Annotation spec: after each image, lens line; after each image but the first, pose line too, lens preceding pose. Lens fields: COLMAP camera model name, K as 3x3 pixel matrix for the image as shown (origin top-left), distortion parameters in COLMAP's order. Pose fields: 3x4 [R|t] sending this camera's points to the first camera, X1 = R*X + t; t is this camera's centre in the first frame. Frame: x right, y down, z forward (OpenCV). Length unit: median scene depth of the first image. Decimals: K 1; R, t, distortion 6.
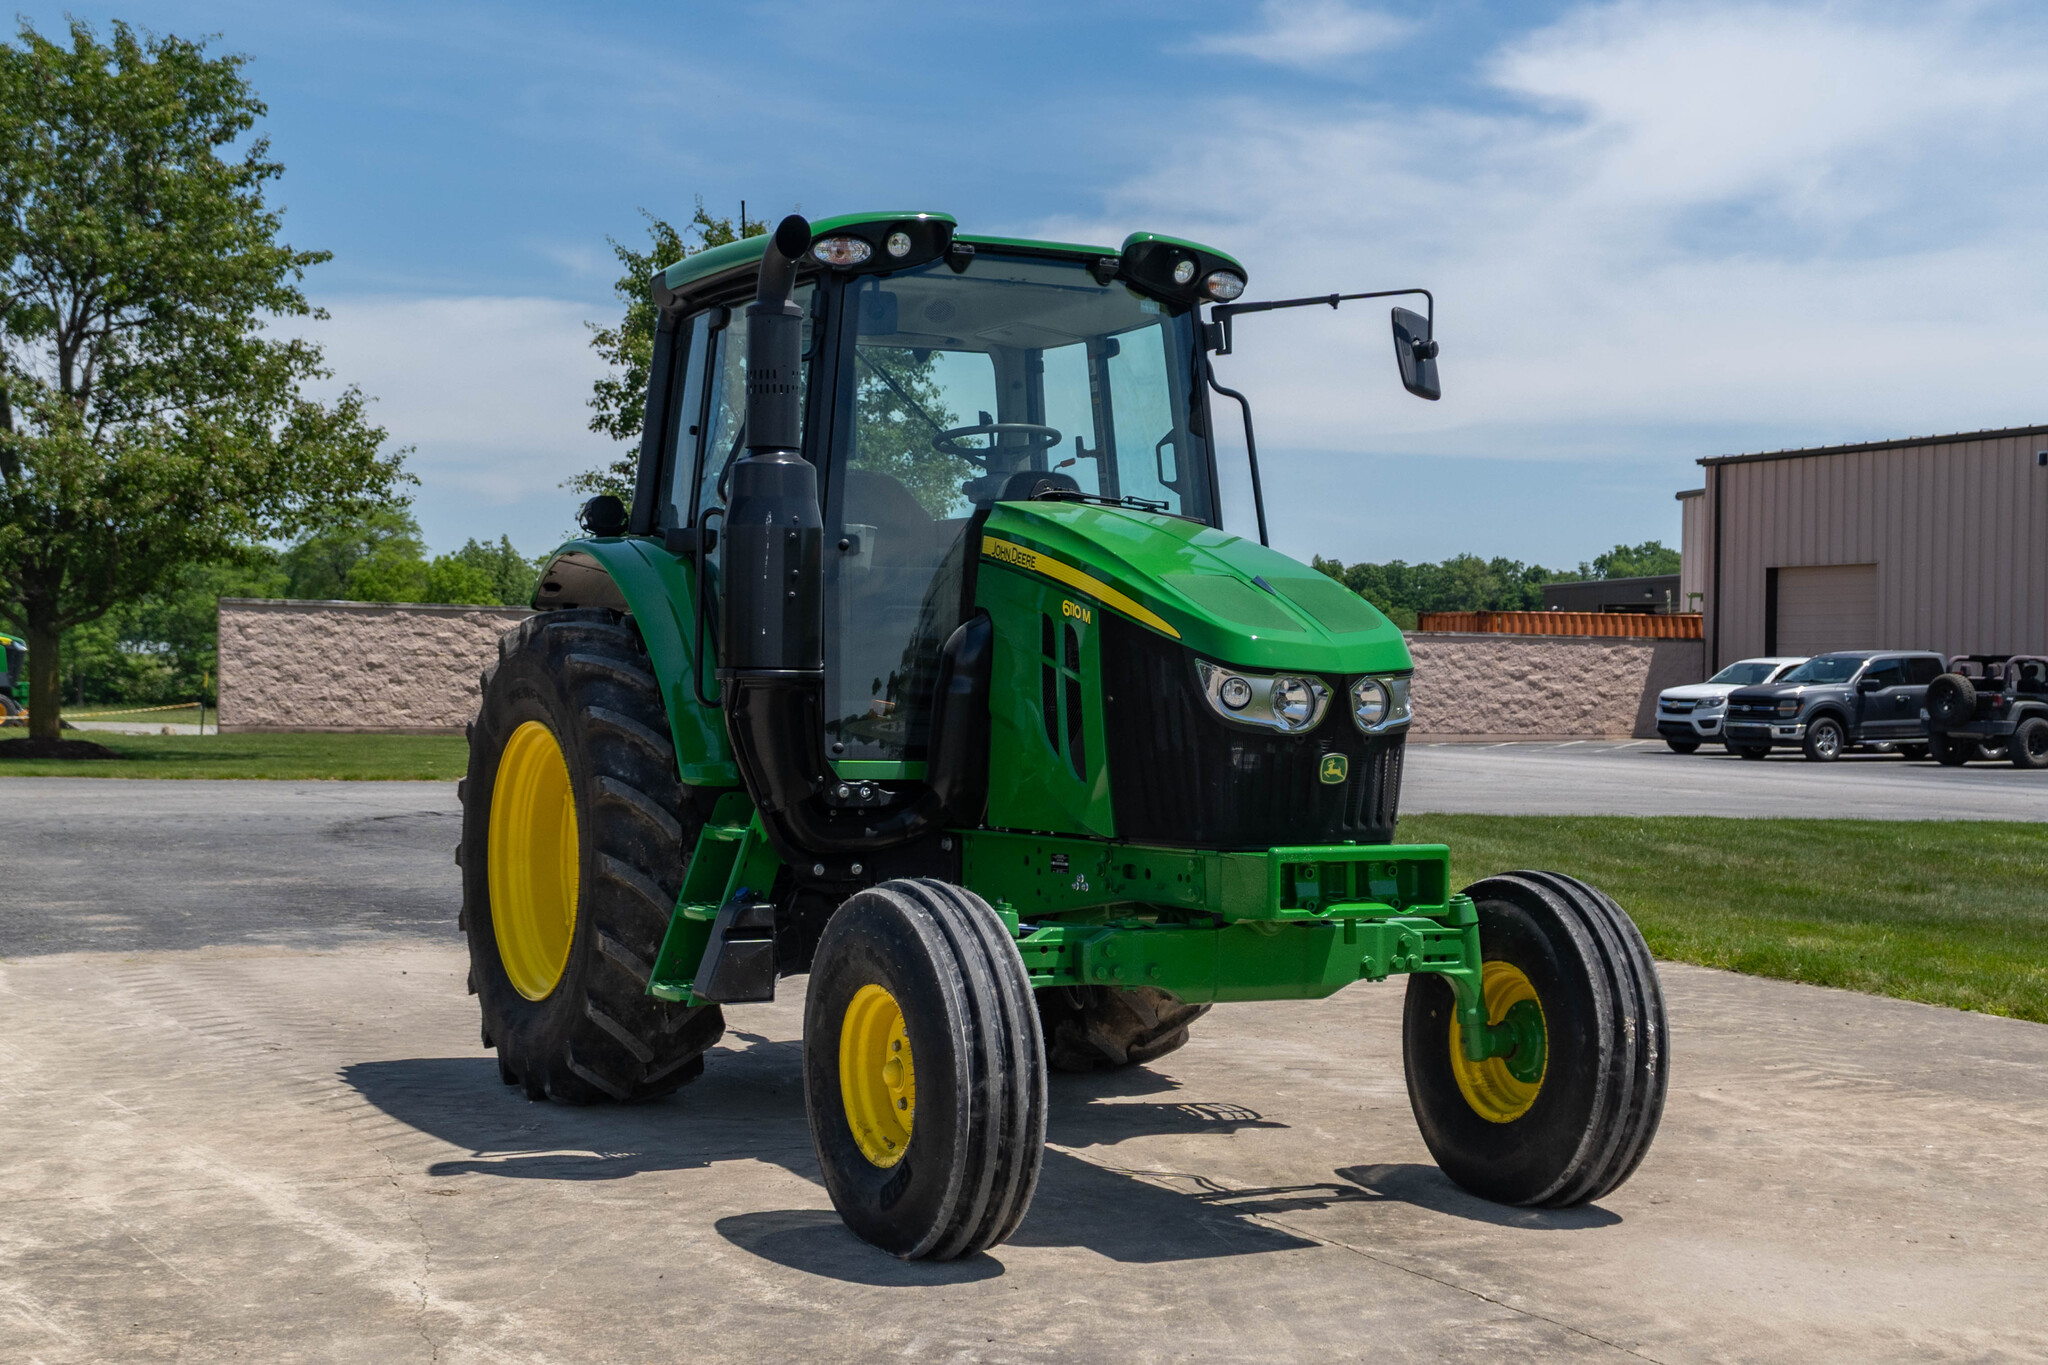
lens RADIAL K [[3233.4, 0, 1020.6], [0, 3233.4, 661.0], [0, 0, 1]] dist [0.146022, -0.560372]
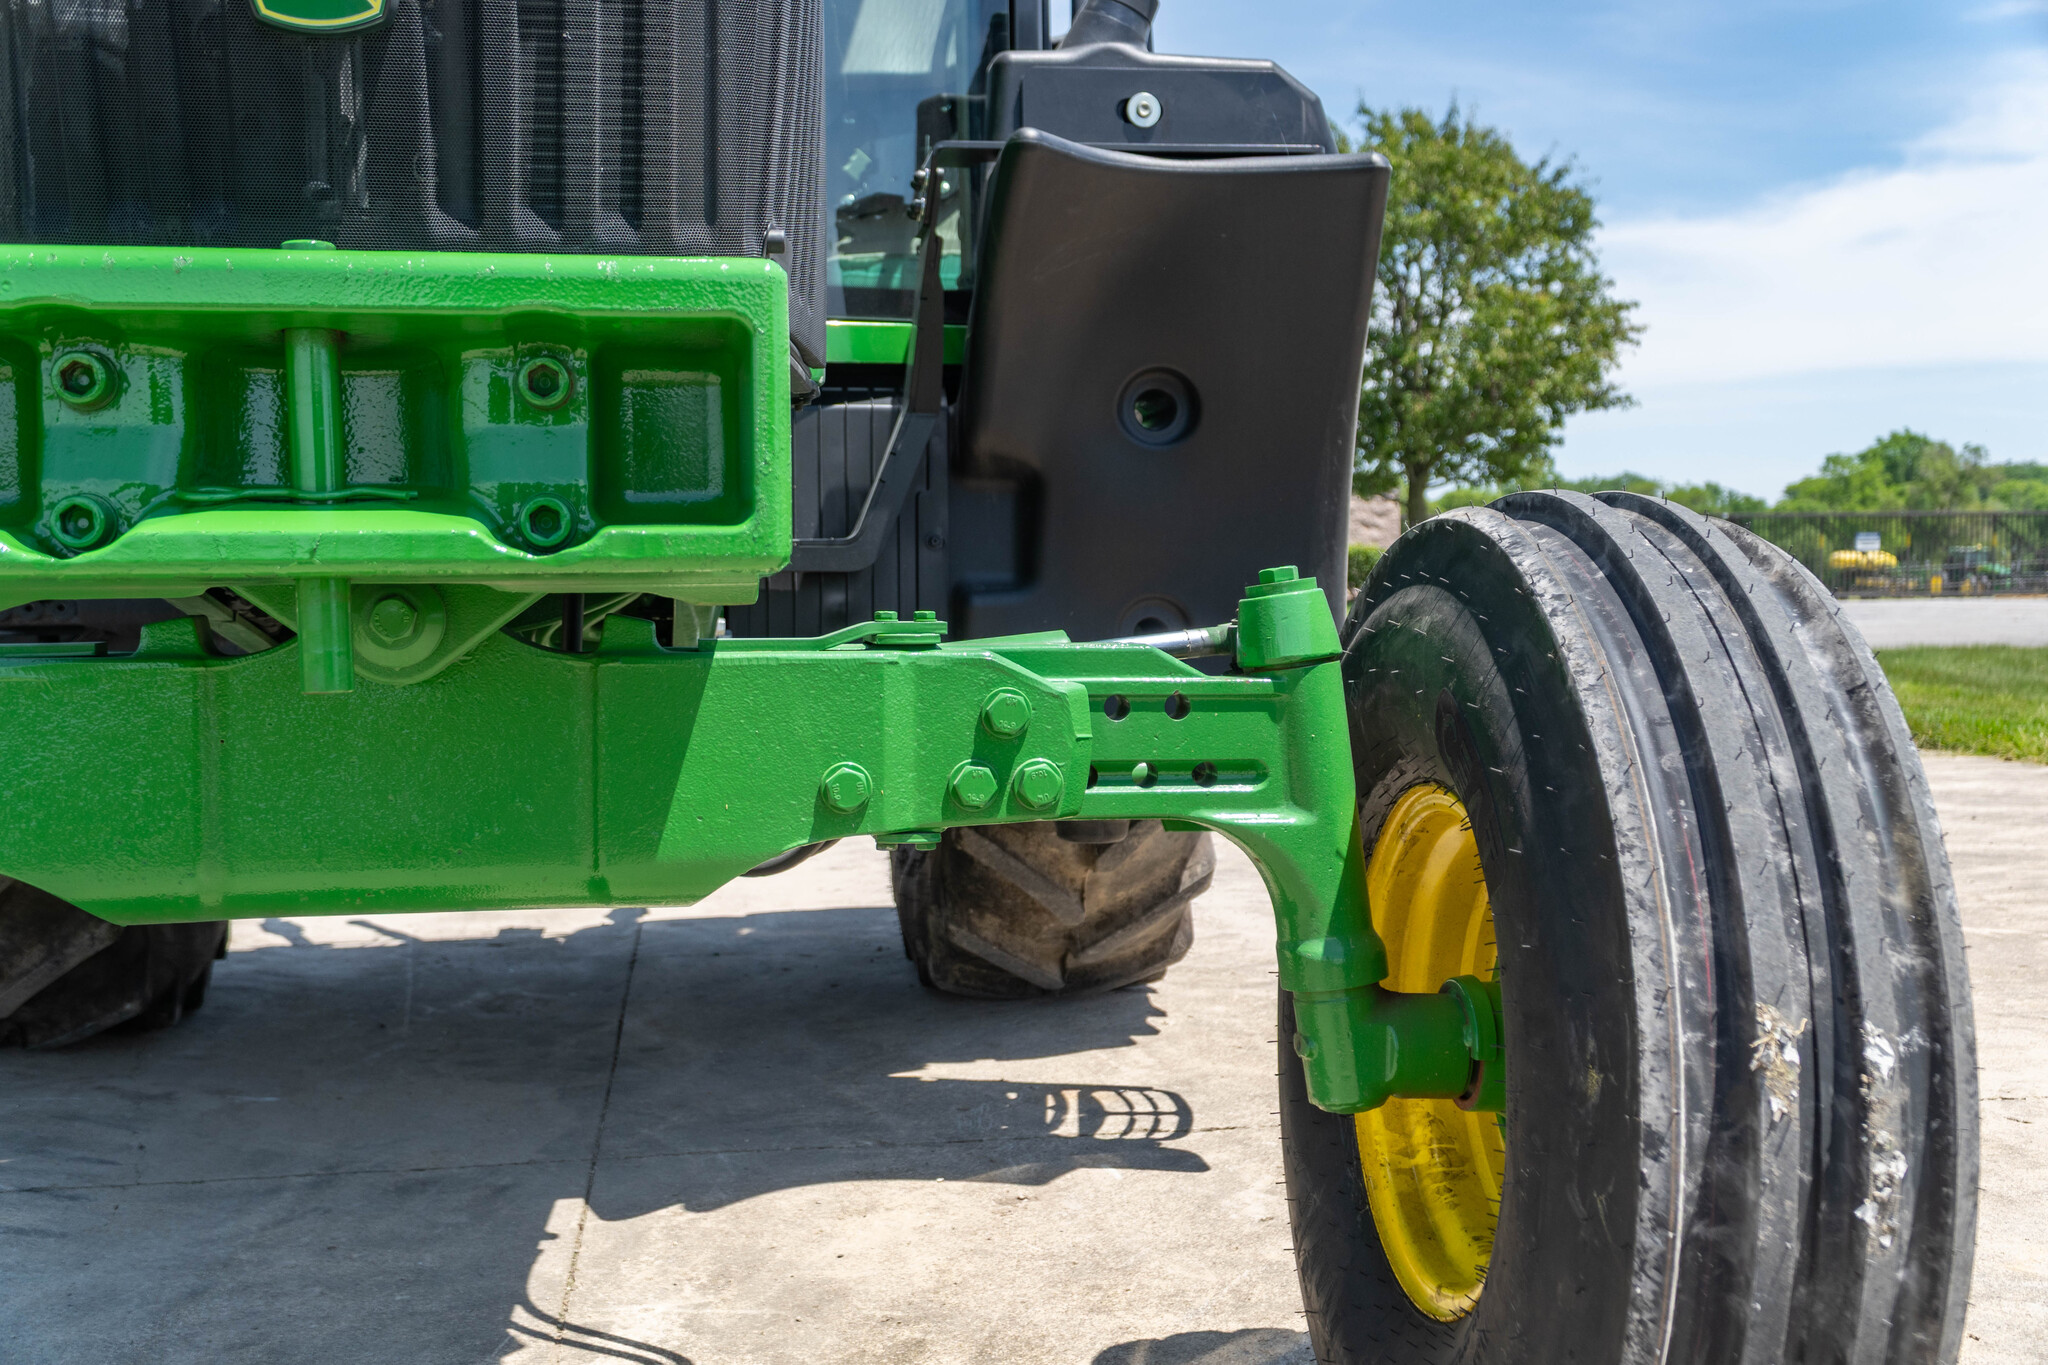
lens RADIAL K [[2307.0, 0, 1024.0], [0, 2307.0, 682.5], [0, 0, 1]] dist [0.060328, -0.010711]
pose [[0.938780, -0.005812, -0.344469, 0.192179], [0.018557, 0.999259, 0.033715, 0.076966], [0.344018, -0.038043, 0.938192, 0.807280]]
